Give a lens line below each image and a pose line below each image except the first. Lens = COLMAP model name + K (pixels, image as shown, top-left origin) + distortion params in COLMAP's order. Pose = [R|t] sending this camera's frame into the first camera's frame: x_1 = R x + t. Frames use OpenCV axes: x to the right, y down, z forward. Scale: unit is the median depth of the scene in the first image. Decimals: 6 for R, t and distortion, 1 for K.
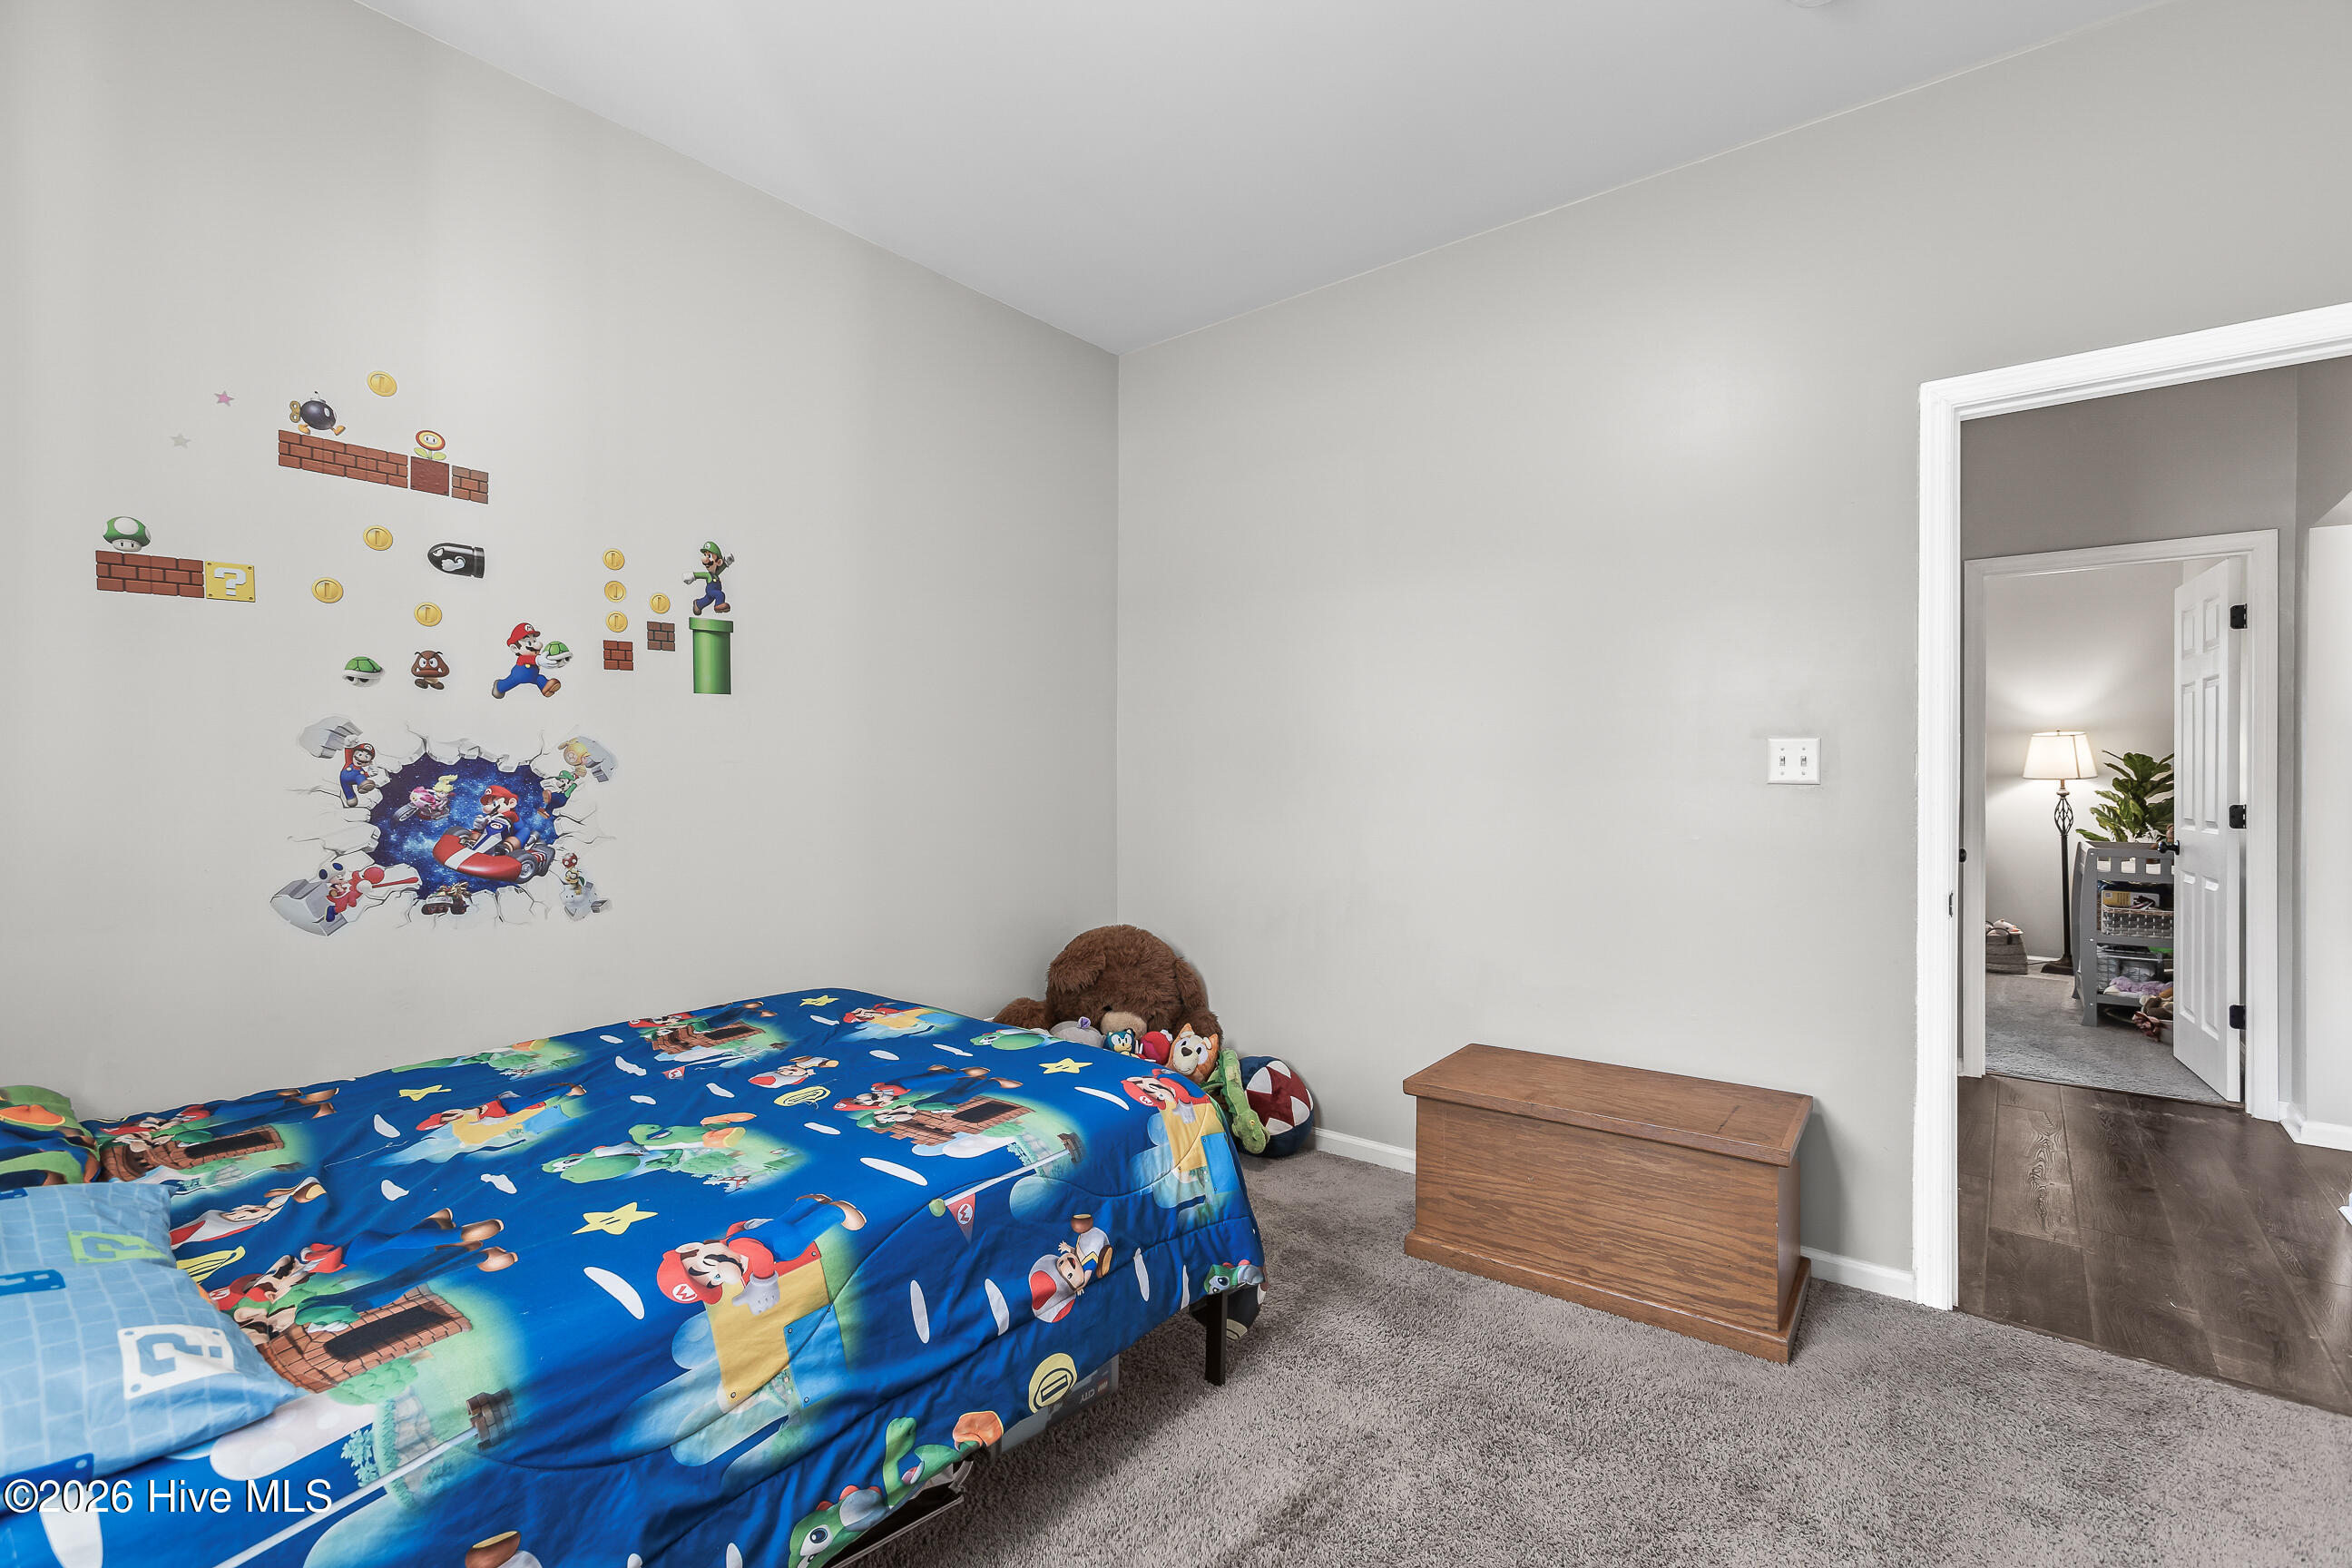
lens RADIAL K [[1061.3, 0, 1176.1], [0, 1061.3, 777.2], [0, 0, 1]] dist [-0.004934, 0.003994]
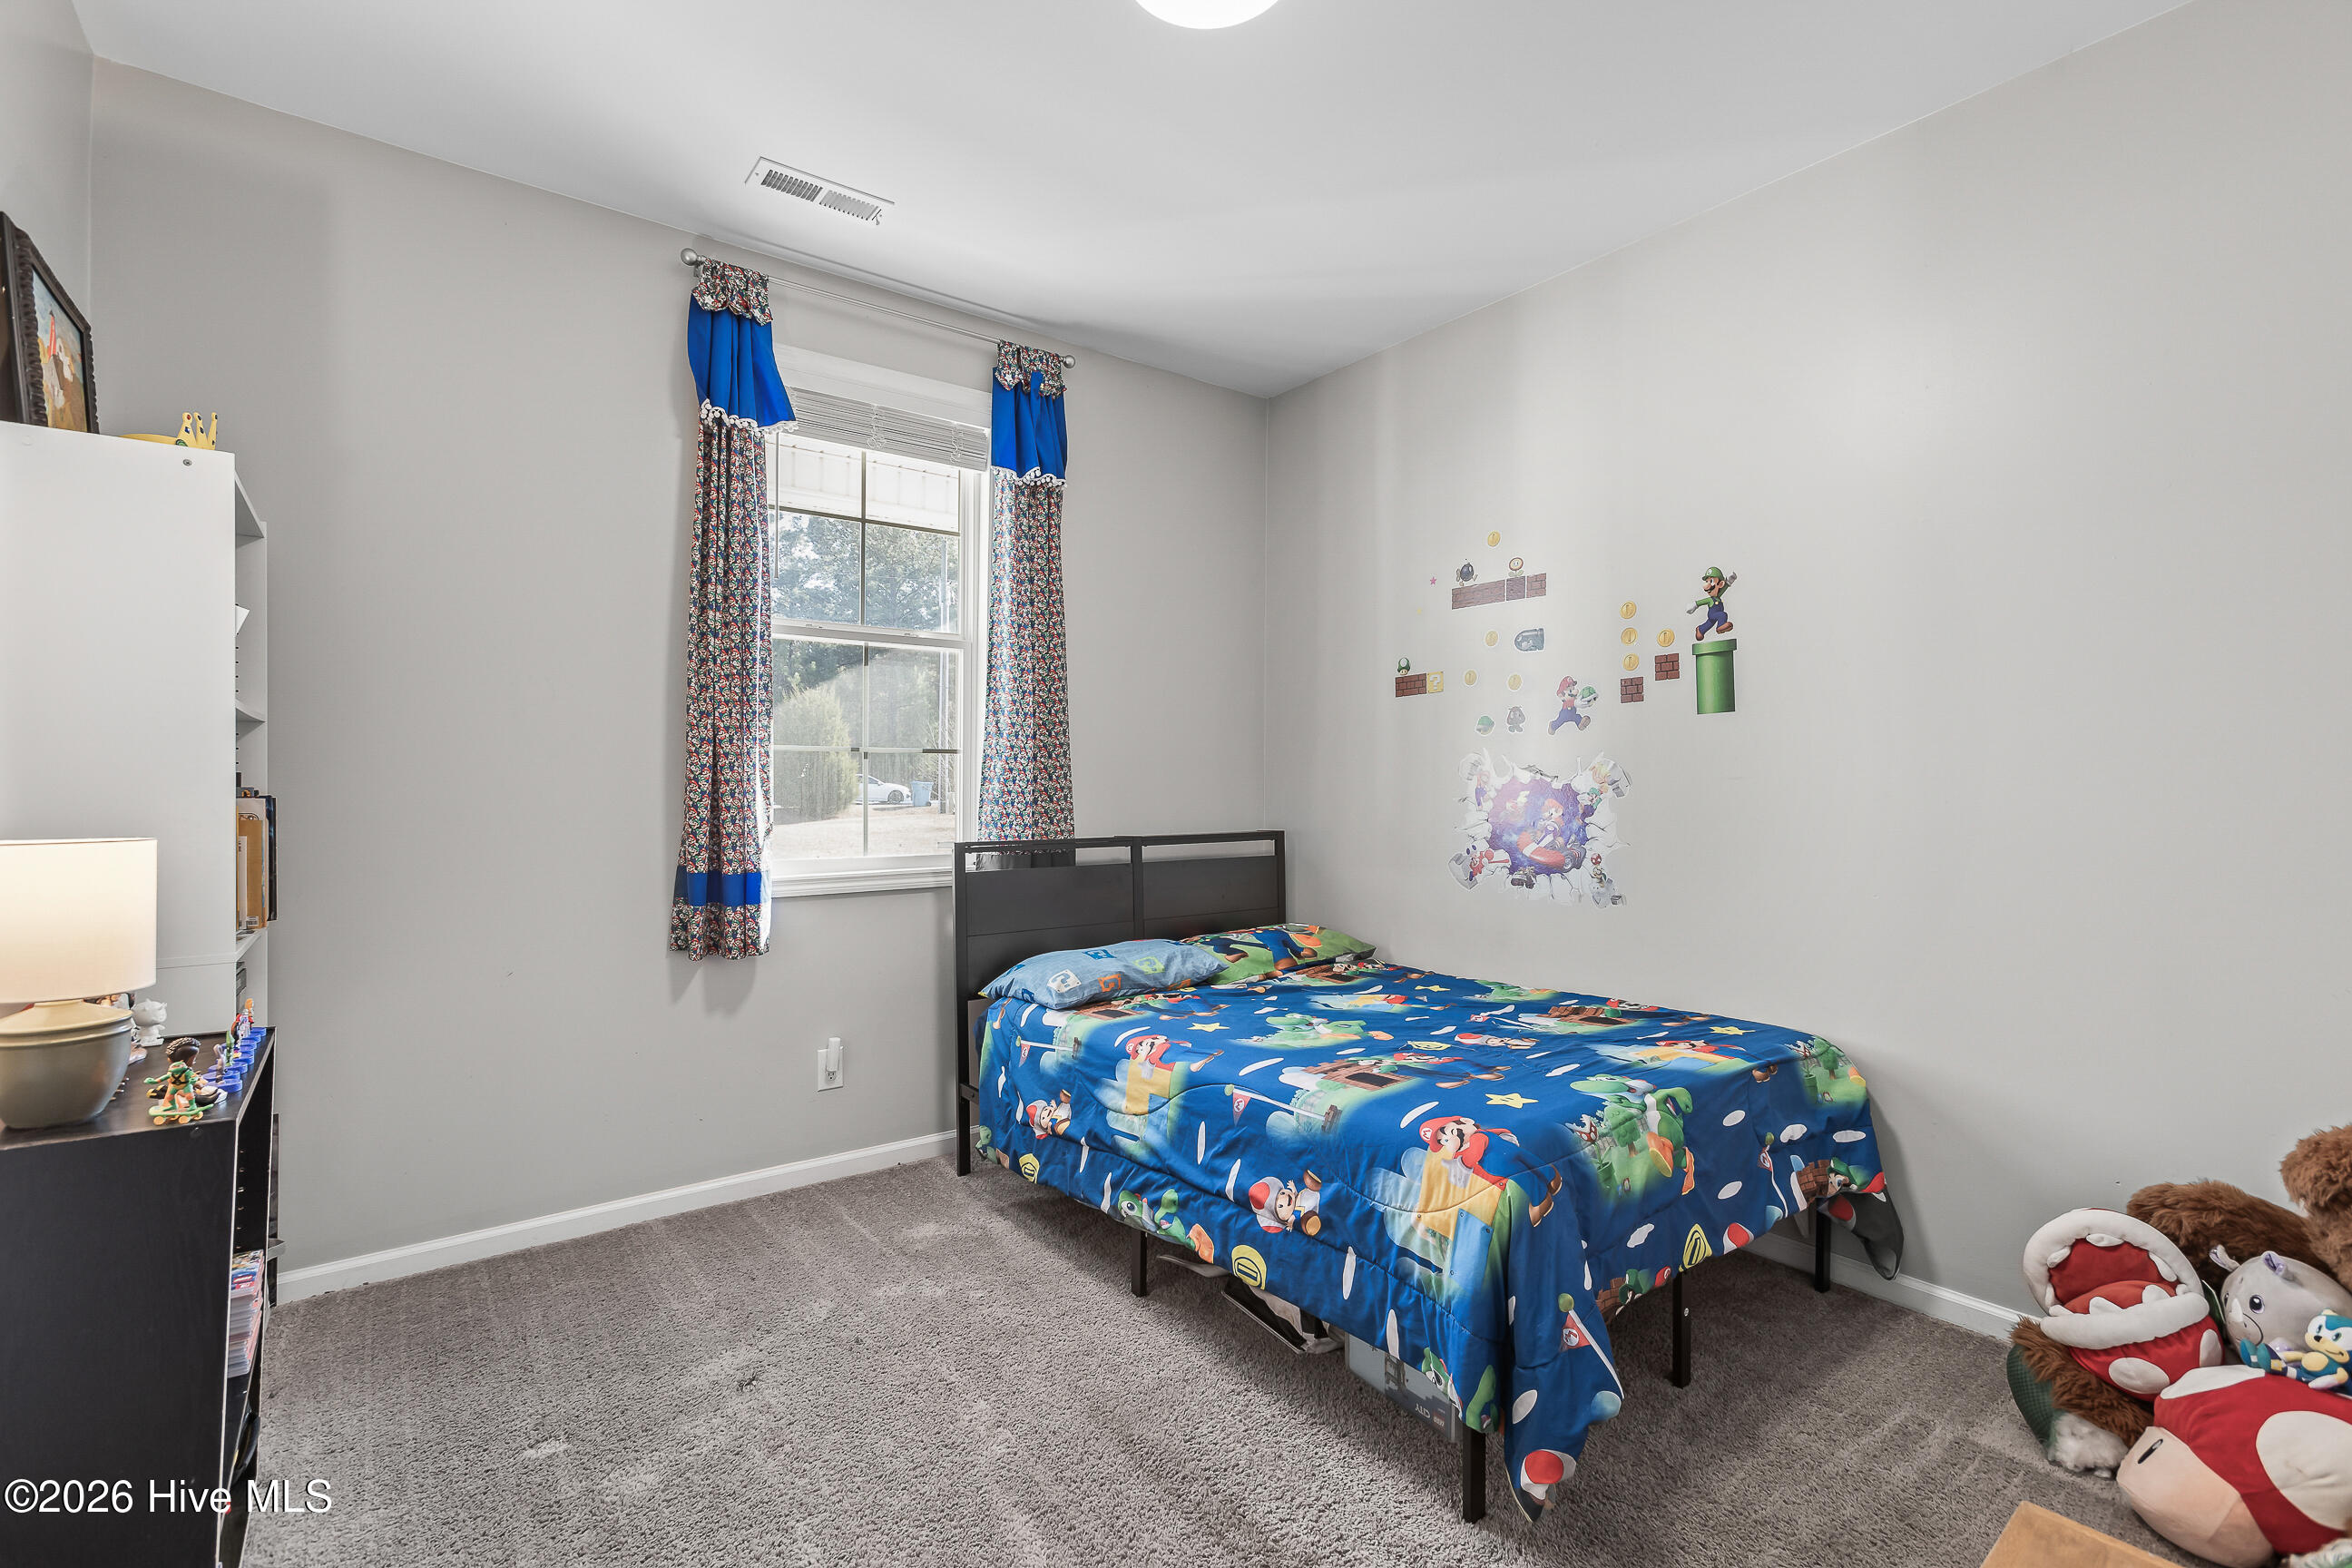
lens RADIAL K [[1061.3, 0, 1175.3], [0, 1061.3, 785.6], [0, 0, 1]] dist [-0.004934, 0.003994]
pose [[-0.240438, -0.005075, -0.970651, 0.833405], [-0.006038, 0.999975, -0.003732, -0.001030], [0.970646, 0.004963, -0.240463, 0.888364]]
